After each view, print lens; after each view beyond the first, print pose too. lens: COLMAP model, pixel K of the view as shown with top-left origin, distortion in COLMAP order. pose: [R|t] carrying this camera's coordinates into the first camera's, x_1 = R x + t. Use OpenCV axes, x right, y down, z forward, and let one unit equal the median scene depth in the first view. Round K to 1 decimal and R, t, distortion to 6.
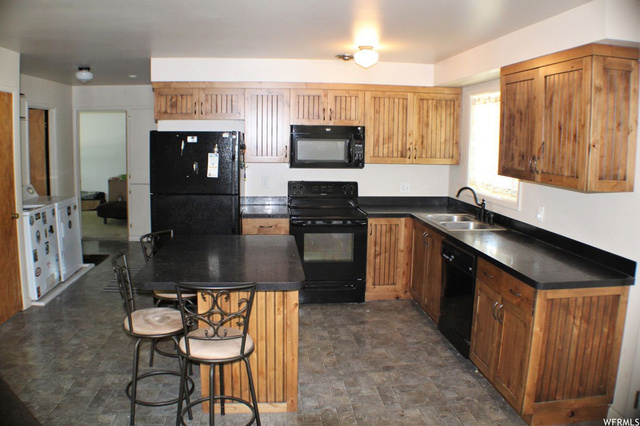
lens RADIAL K [[496.1, 0, 307.4], [0, 496.1, 190.9], [0, 0, 1]] dist [-0.160312, 0.009291]
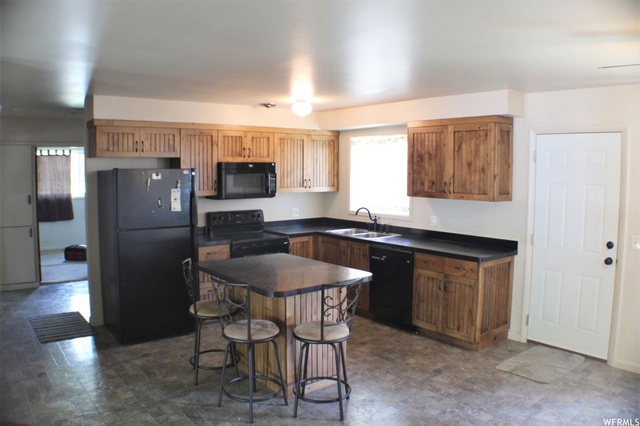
lens RADIAL K [[490.5, 0, 320.0], [0, 490.5, 213.0], [0, 0, 1]] dist [-0.185255, 0.003446]
pose [[0.829386, -0.059636, 0.555484, -0.475526], [0.069505, 0.997576, 0.003321, -0.004980], [-0.554336, 0.035854, 0.831521, -0.045744]]
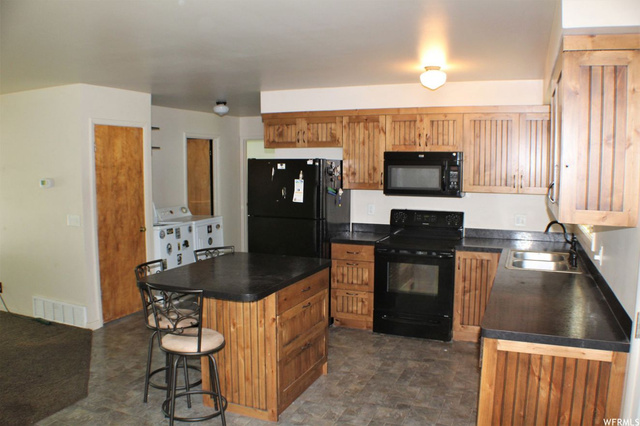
lens RADIAL K [[523.1, 0, 320.0], [0, 523.1, 213.0], [0, 0, 1]] dist [-0.177528, 0.089163]
pose [[0.891171, 0.034164, -0.452379, 0.329781], [-0.041455, 0.999121, -0.006211, 0.000689], [0.451769, 0.024289, 0.891804, 0.019490]]
